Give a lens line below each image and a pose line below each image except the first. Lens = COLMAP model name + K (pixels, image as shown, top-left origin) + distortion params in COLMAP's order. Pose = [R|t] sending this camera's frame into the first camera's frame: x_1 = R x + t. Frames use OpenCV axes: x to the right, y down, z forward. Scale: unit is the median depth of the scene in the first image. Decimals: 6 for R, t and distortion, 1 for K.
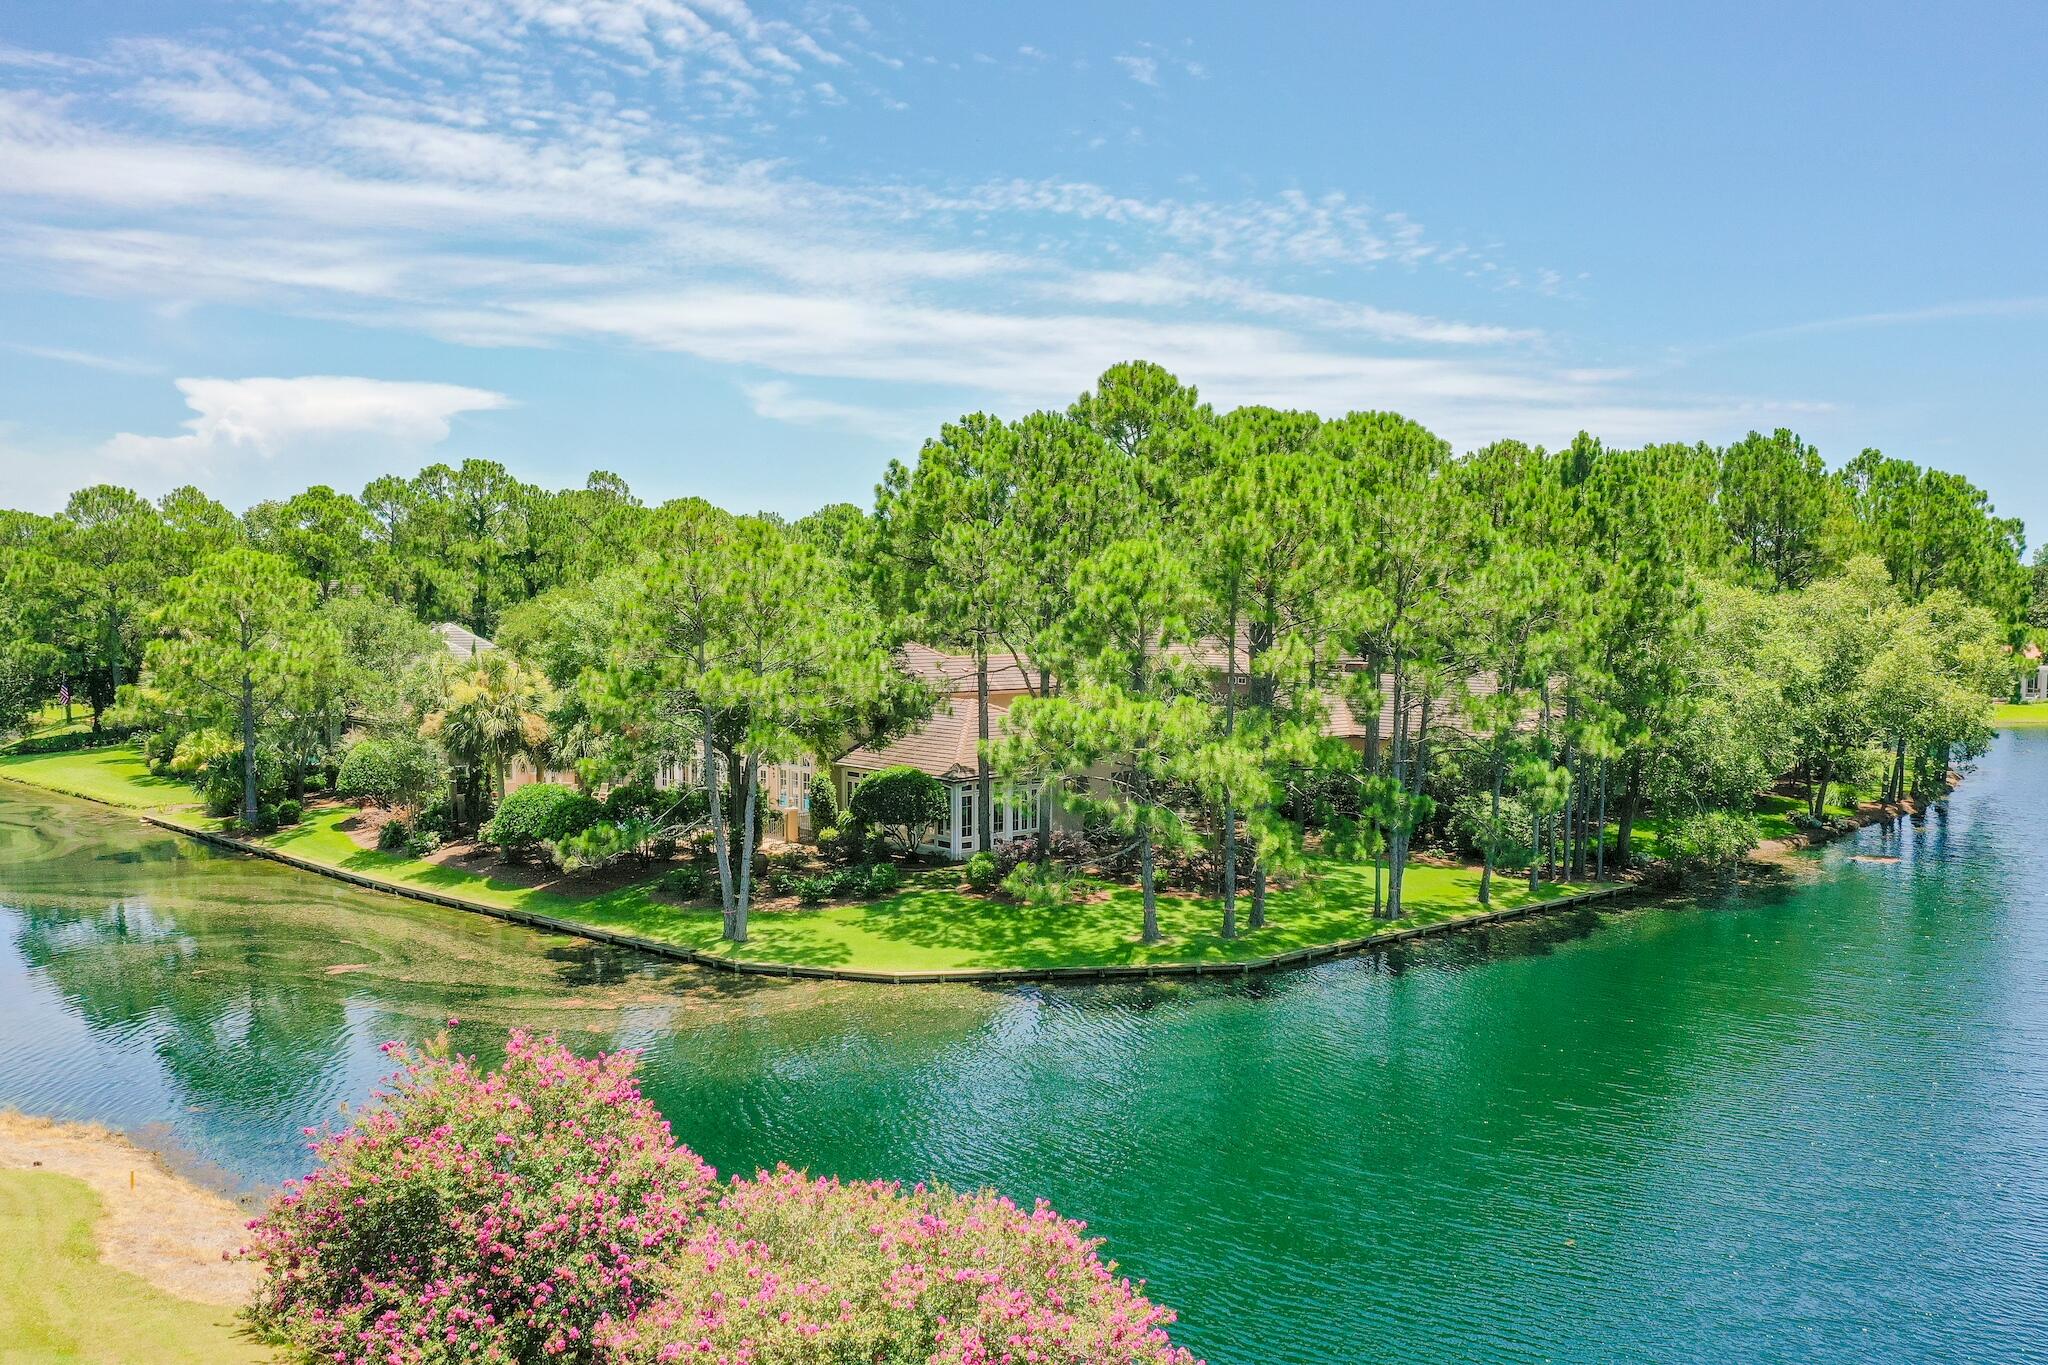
lens RADIAL K [[1596.5, 0, 1024.0], [0, 1596.5, 682.5], [0, 0, 1]] dist [-0.012028, -0.002807]
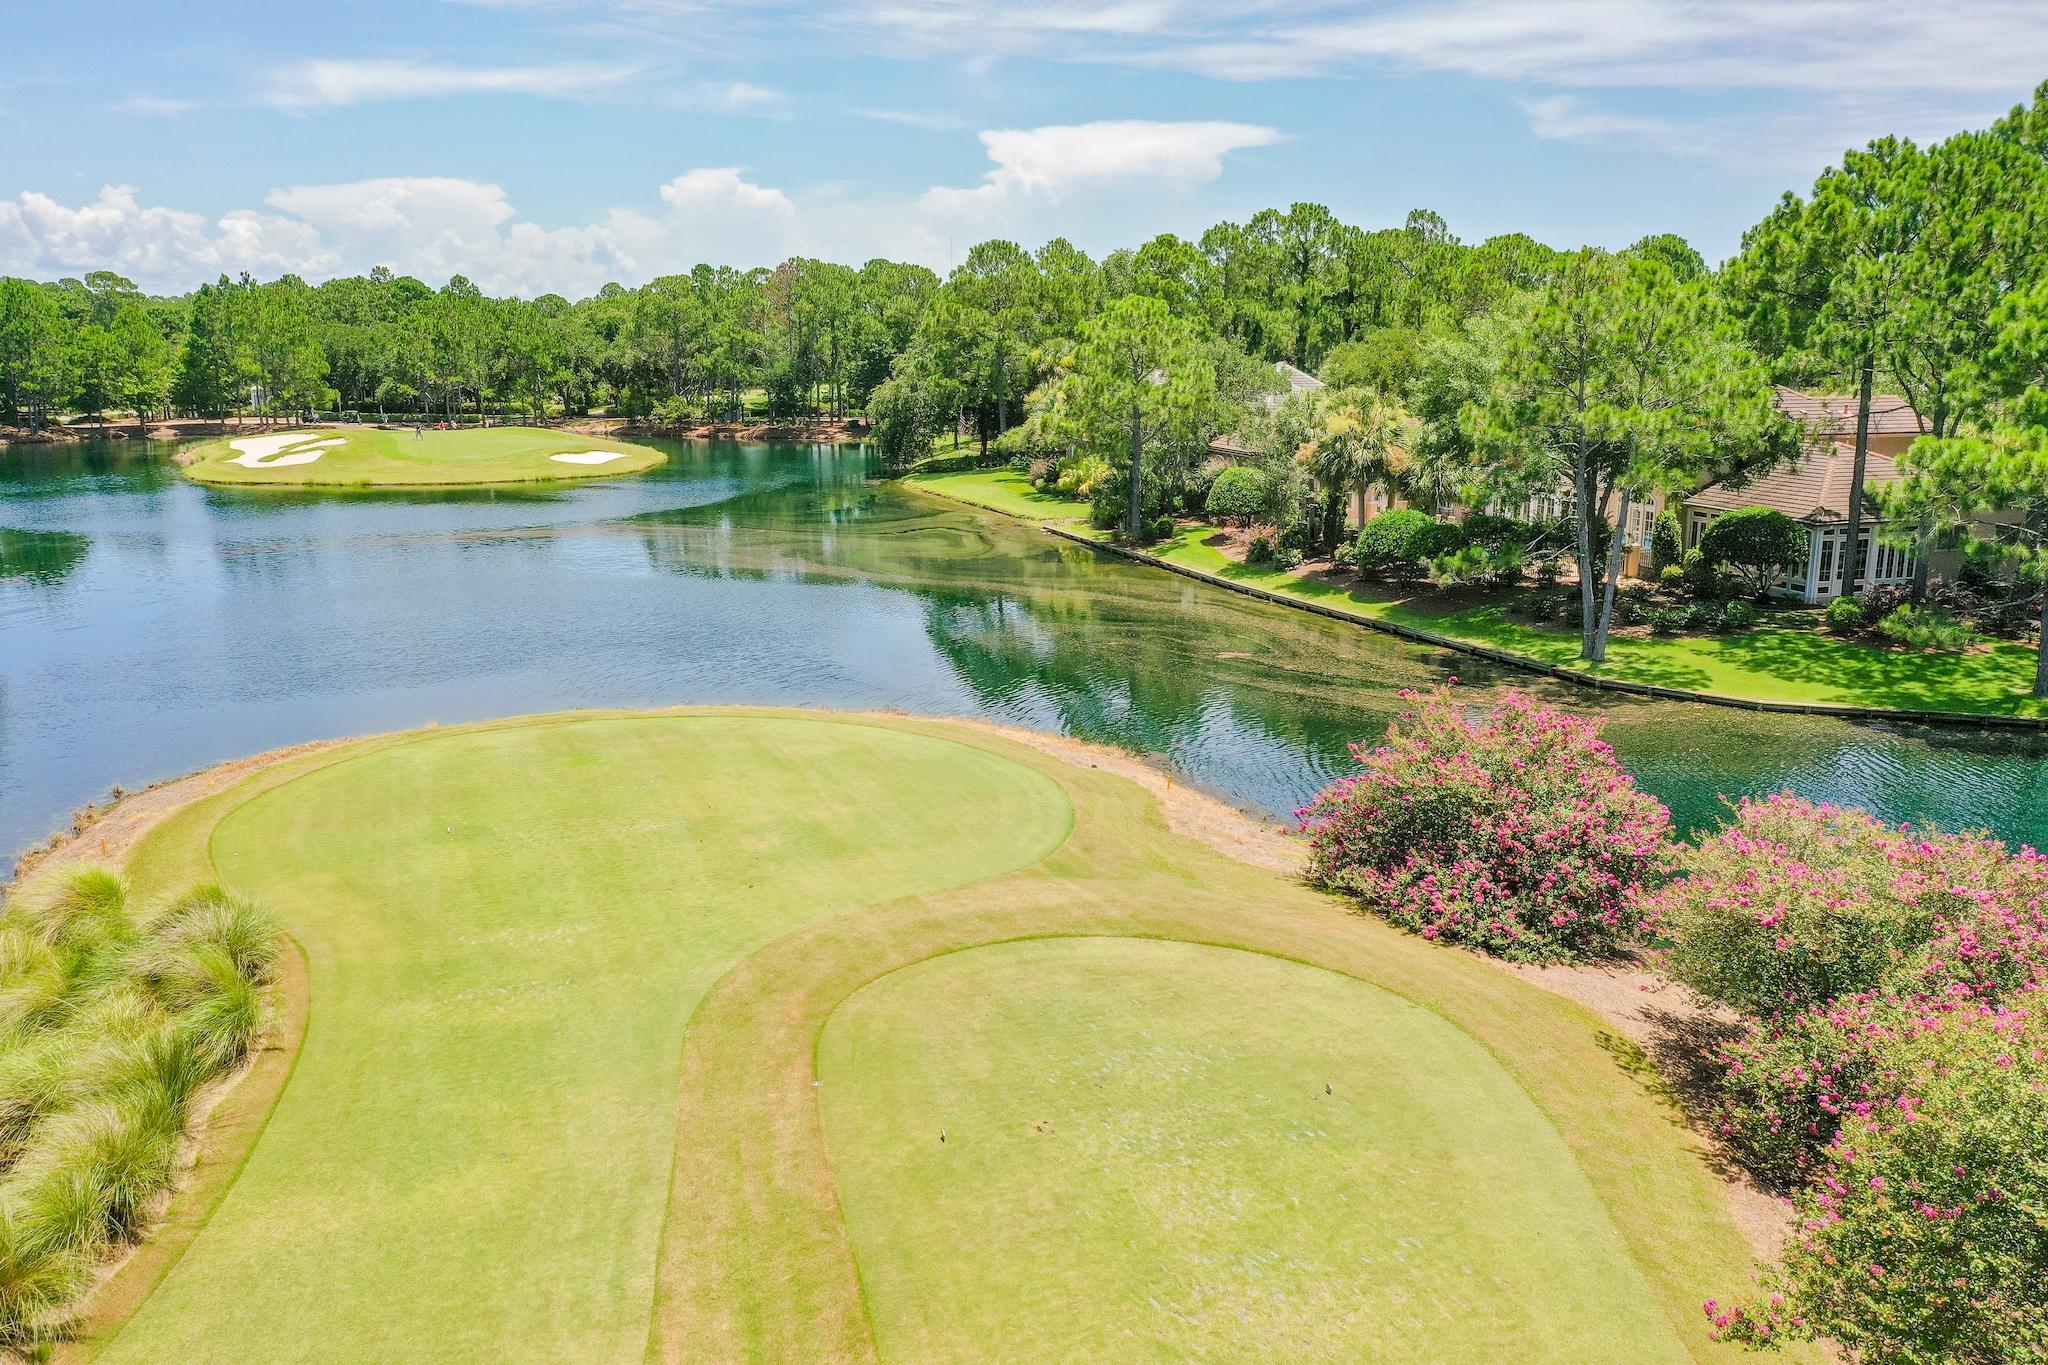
lens RADIAL K [[1601.9, 0, 1017.8], [0, 1601.9, 690.6], [0, 0, 1]] dist [-0.003731, -0.001511]
pose [[0.895400, 0.090200, -0.436031, -0.048621], [-0.017808, 0.985737, 0.167346, 0.006580], [0.444907, -0.142076, 0.884235, -0.122559]]
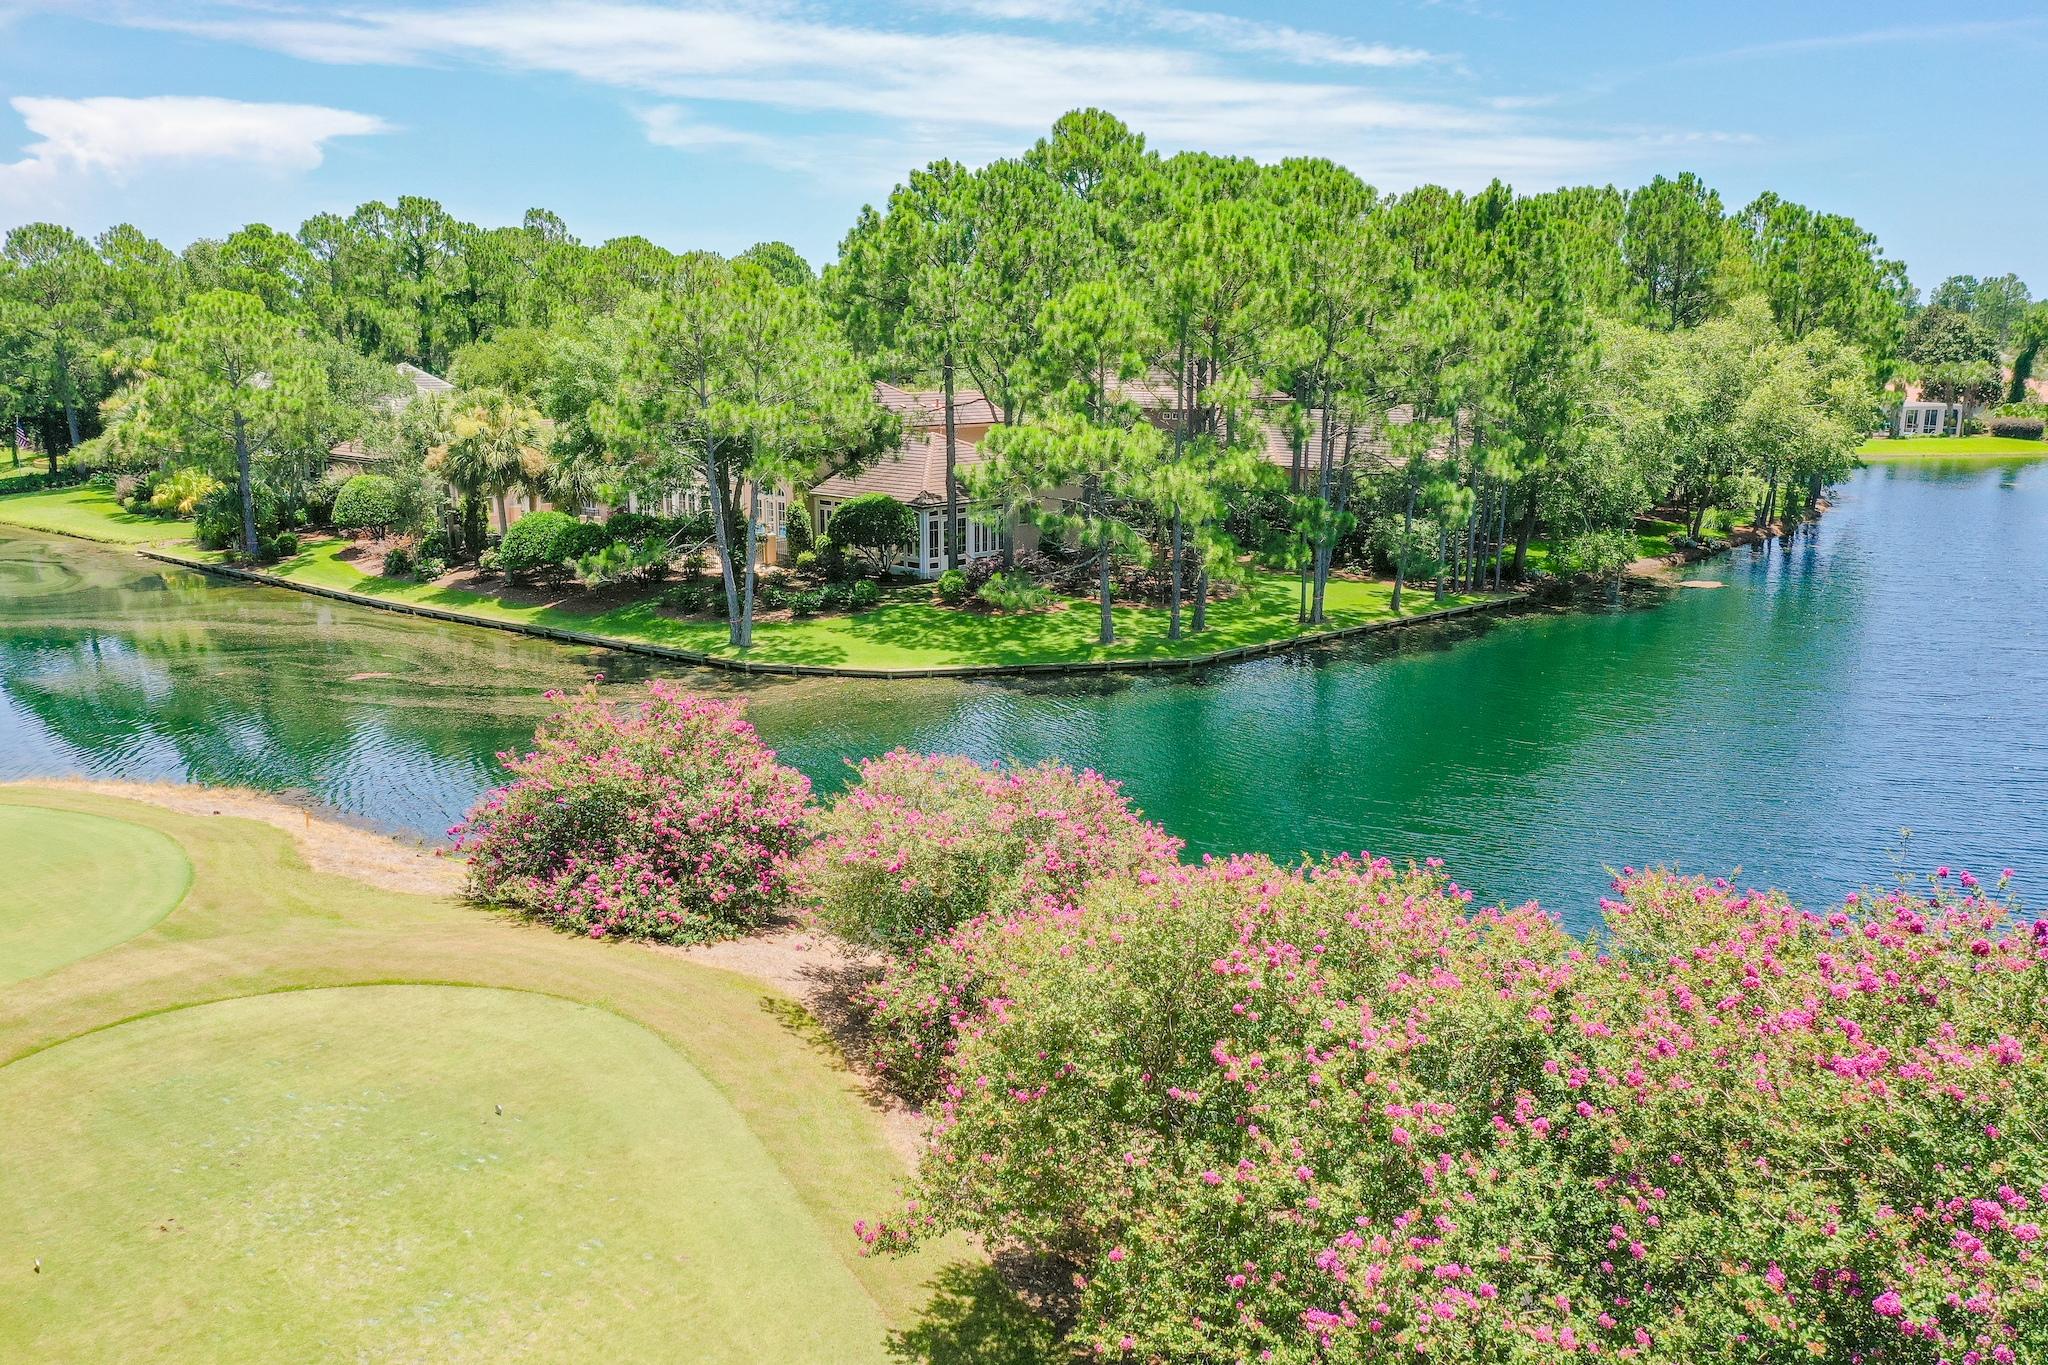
lens RADIAL K [[1601.9, 0, 1017.8], [0, 1601.9, 690.6], [0, 0, 1]] dist [-0.003731, -0.001511]
pose [[0.998624, -0.012593, 0.050904, -0.038497], [0.004146, 0.986660, 0.162743, 0.007960], [-0.052274, -0.162308, 0.985355, -0.119446]]
